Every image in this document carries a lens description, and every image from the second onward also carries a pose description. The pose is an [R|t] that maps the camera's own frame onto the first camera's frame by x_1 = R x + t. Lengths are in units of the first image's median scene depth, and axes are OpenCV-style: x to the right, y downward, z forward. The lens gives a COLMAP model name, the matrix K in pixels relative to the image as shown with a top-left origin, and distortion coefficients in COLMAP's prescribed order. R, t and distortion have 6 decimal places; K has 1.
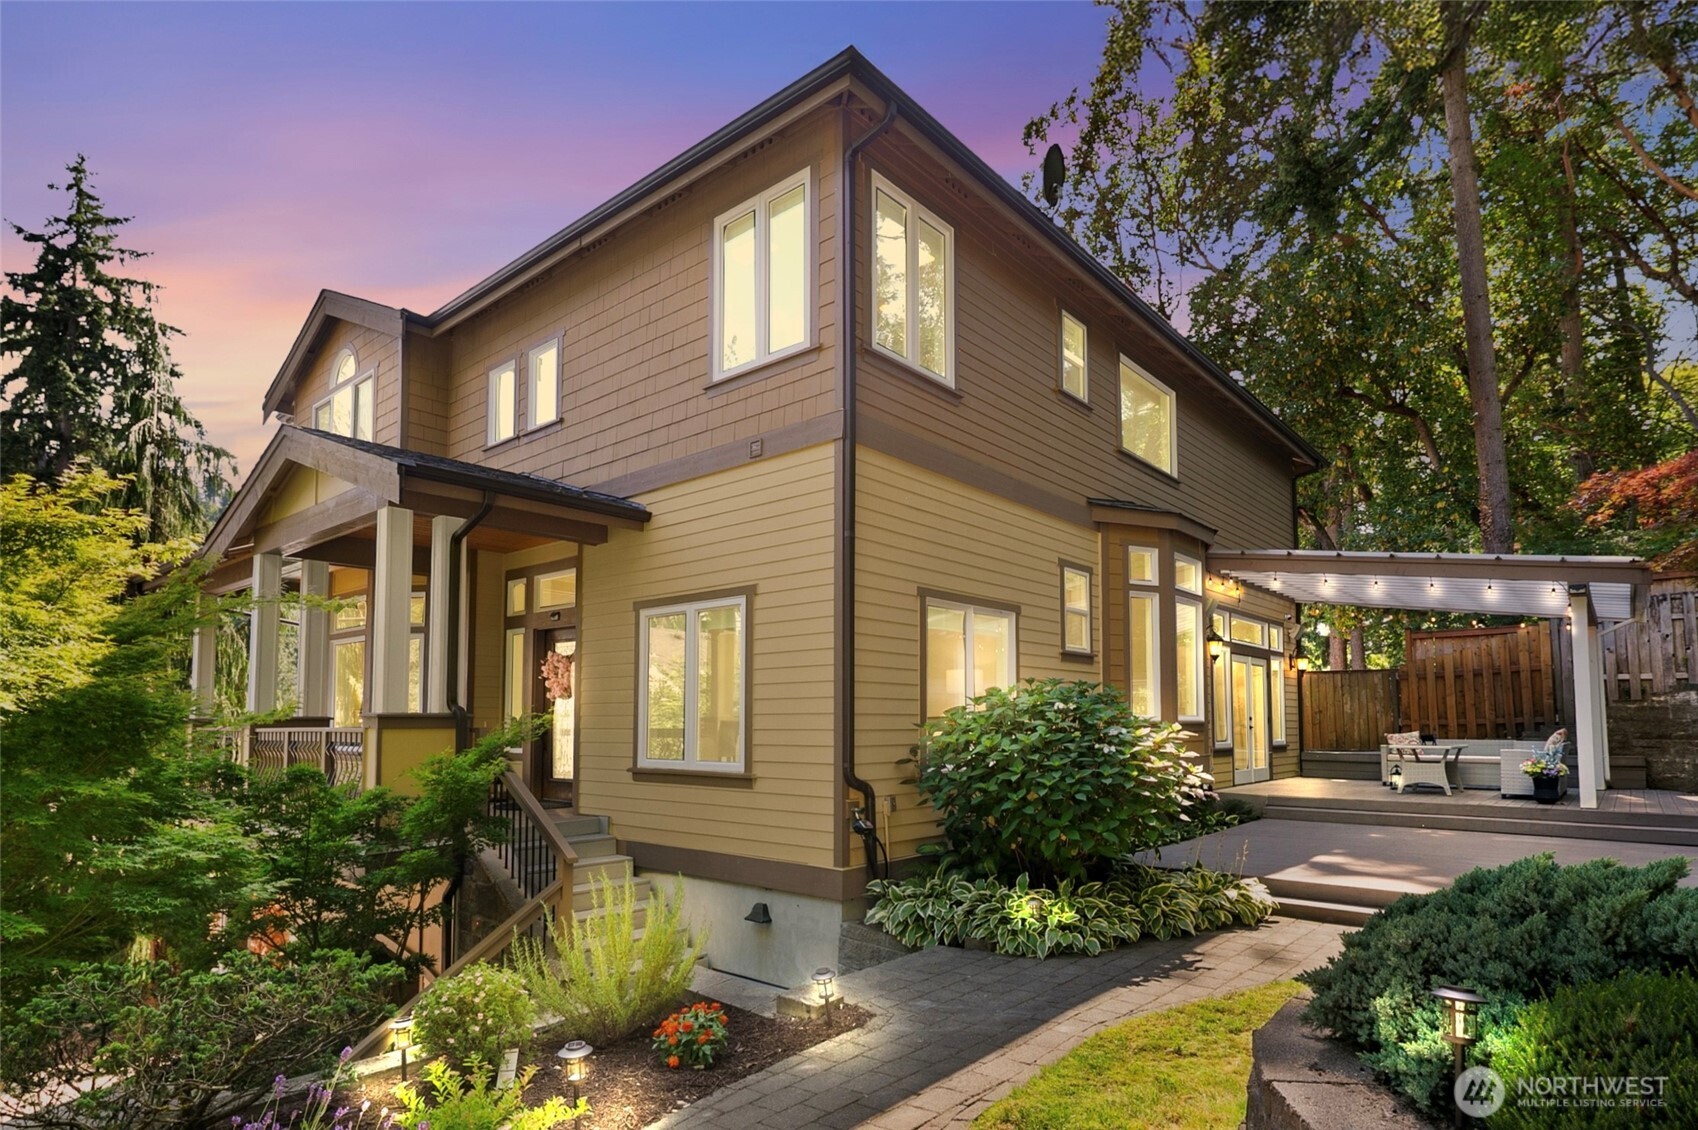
lens RADIAL K [[904.7, 0, 849.0], [0, 904.7, 565.0], [0, 0, 1]] dist [-0.000961, -0.001075]
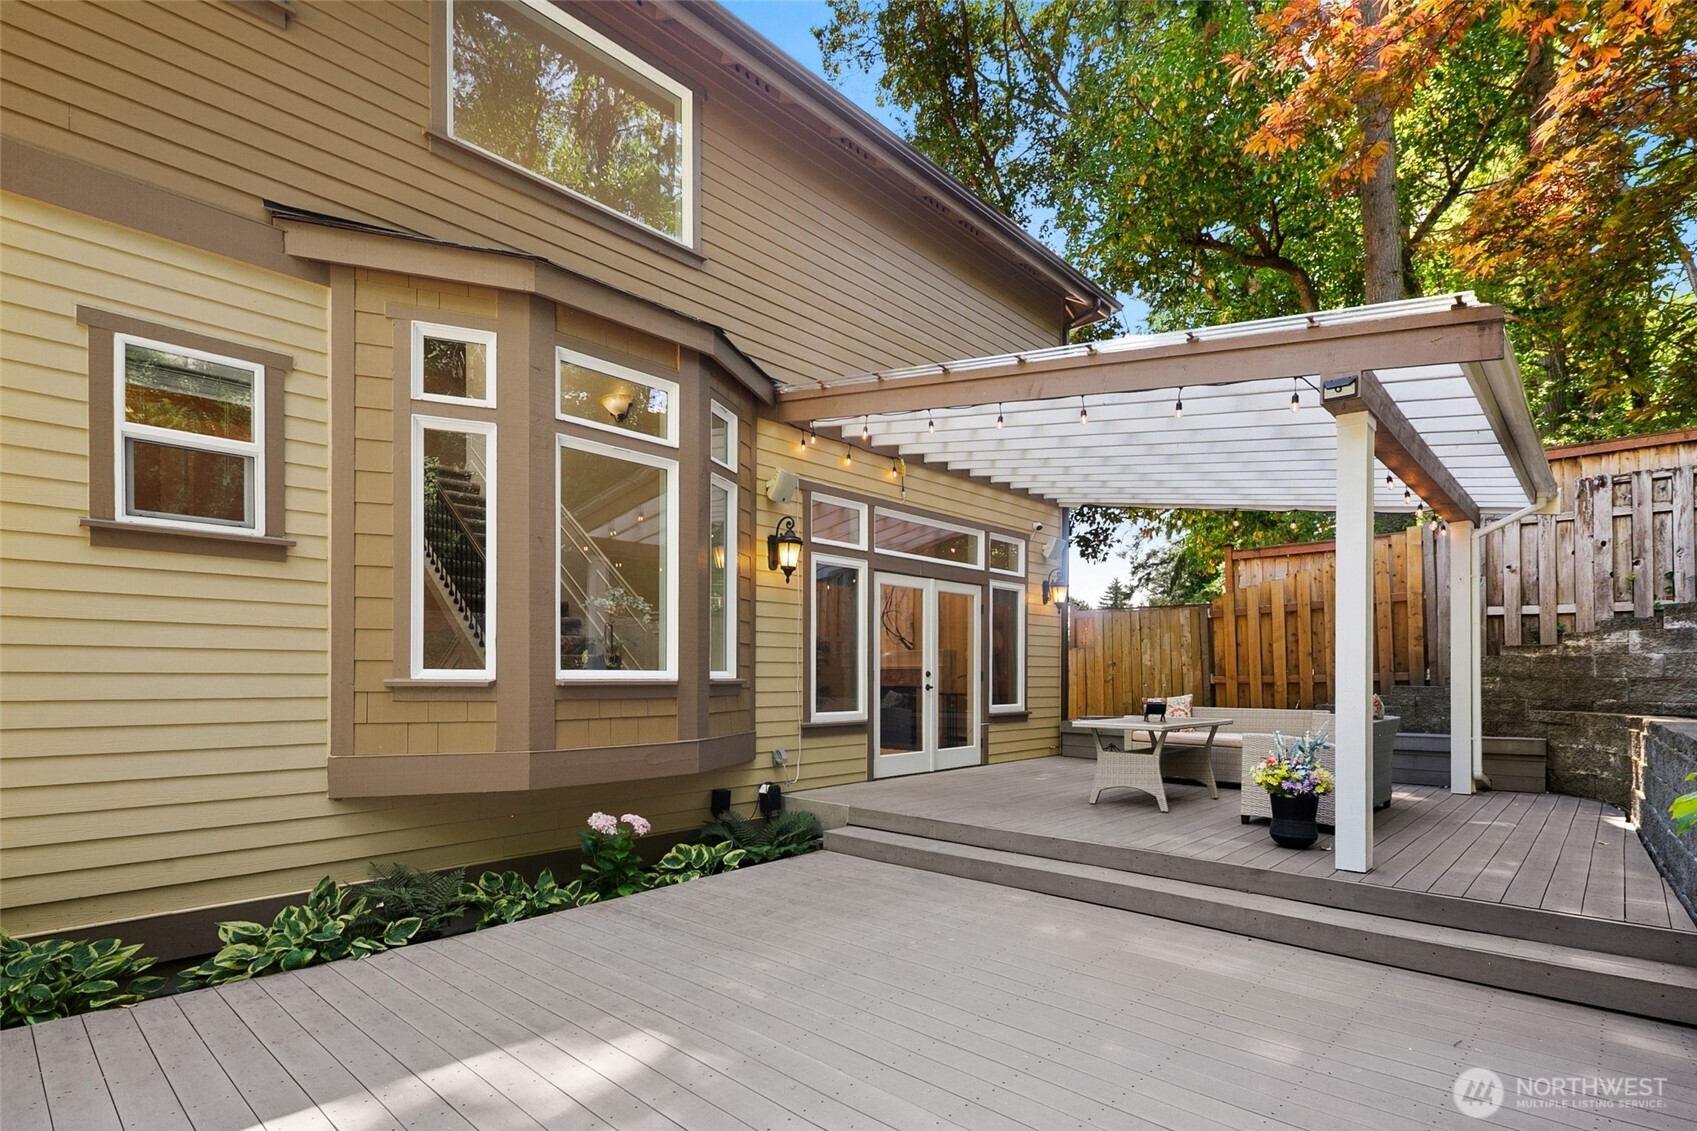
lens RADIAL K [[842.5, 0, 848.8], [0, 842.5, 584.5], [0, 0, 1]] dist [0.003351, 0.000462]
pose [[0.999487, -0.002103, -0.031964, 0.410125], [0.004207, 0.997817, 0.065902, 0.066776], [0.031755, -0.066002, 0.997314, 0.406637]]
